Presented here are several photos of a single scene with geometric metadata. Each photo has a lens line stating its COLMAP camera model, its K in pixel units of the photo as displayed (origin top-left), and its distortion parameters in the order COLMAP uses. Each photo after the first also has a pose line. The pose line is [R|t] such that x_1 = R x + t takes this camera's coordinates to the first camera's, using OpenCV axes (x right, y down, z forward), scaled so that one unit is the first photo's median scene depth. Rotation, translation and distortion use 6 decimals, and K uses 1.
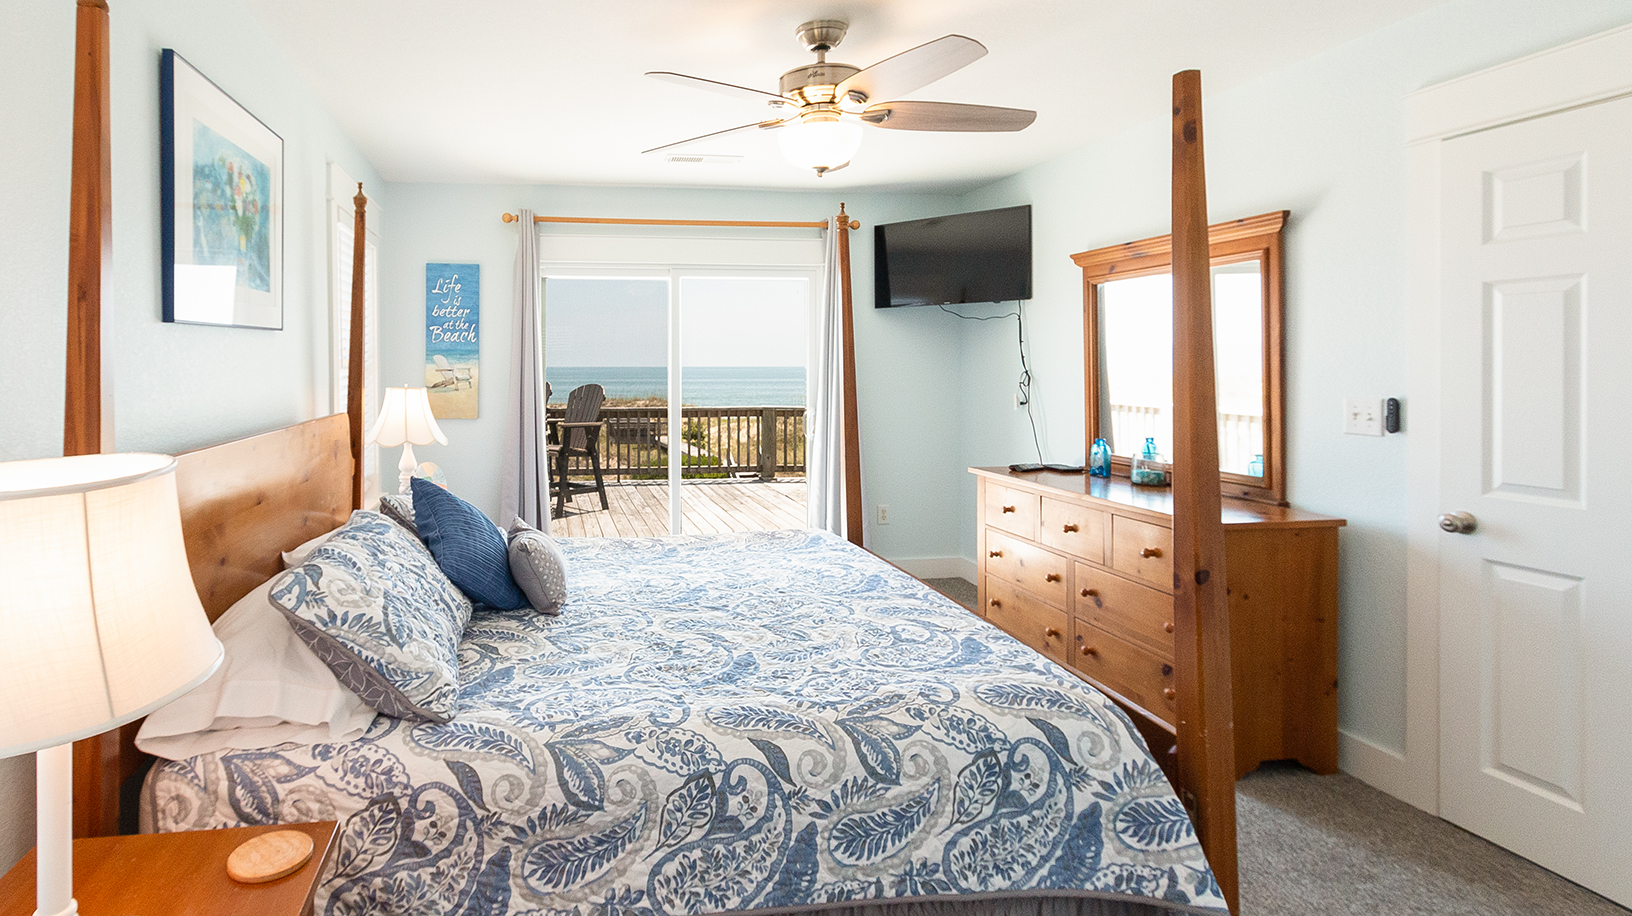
lens RADIAL K [[763.5, 0, 600.1], [0, 763.5, 372.3], [0, 0, 1]] dist [0.001617, 0.000427]
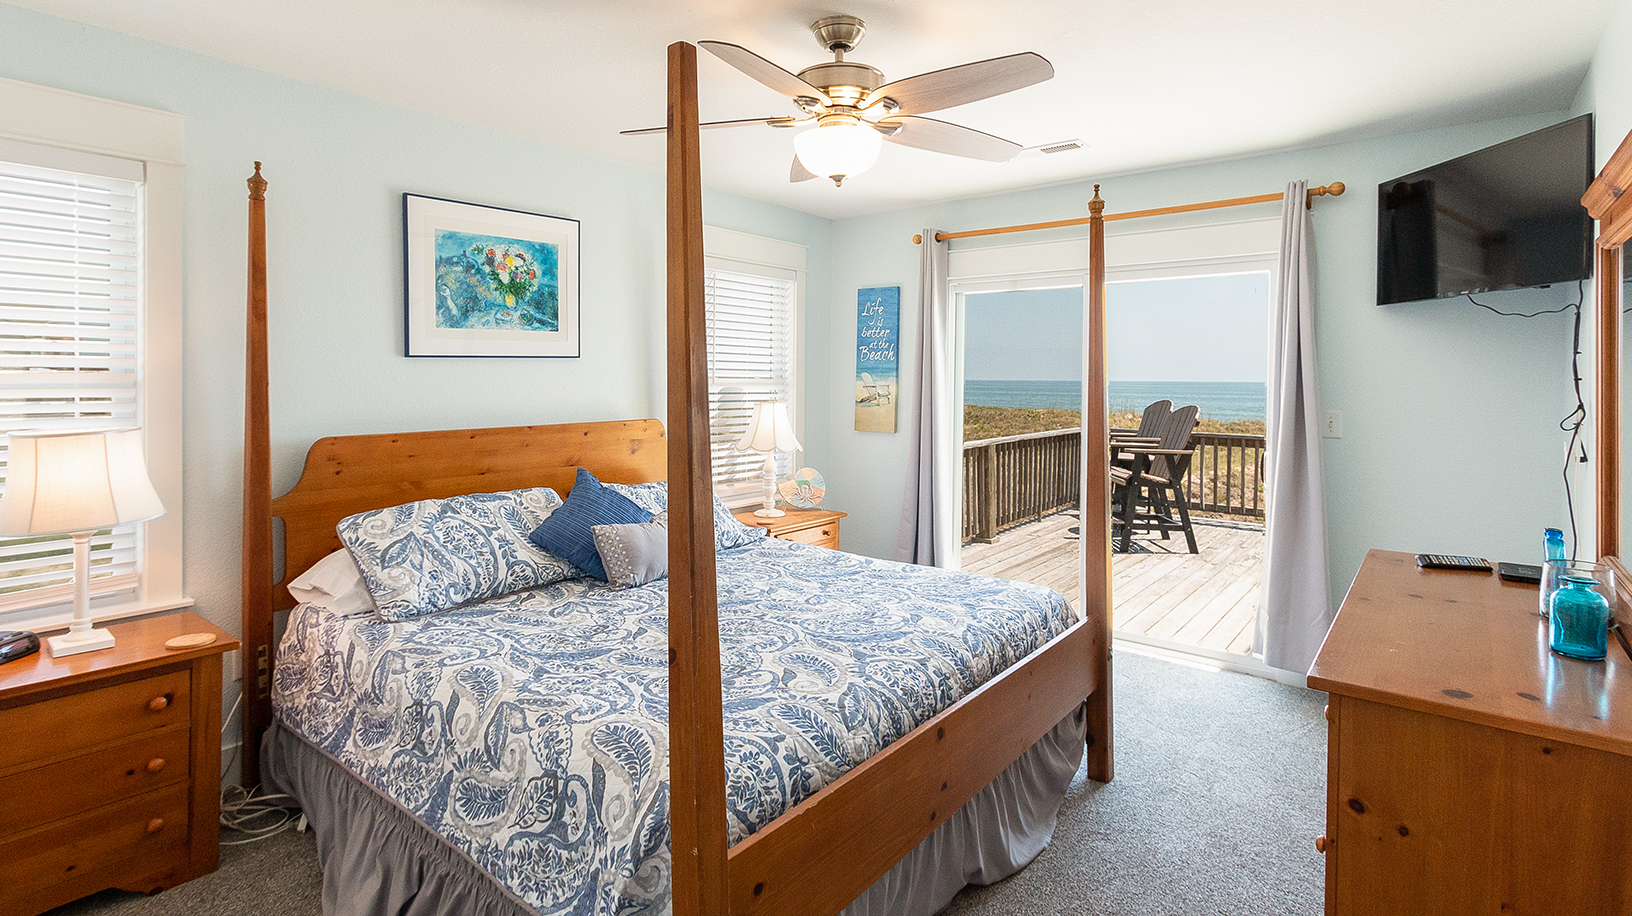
lens RADIAL K [[757.9, 0, 815.9], [0, 757.9, 382.5], [0, 0, 1]] dist [0.002000, 0.000286]
pose [[0.718907, 0.011362, -0.695013, 1.061356], [-0.012987, 0.999911, 0.002912, -0.023366], [0.694984, 0.006933, 0.718991, 0.374492]]
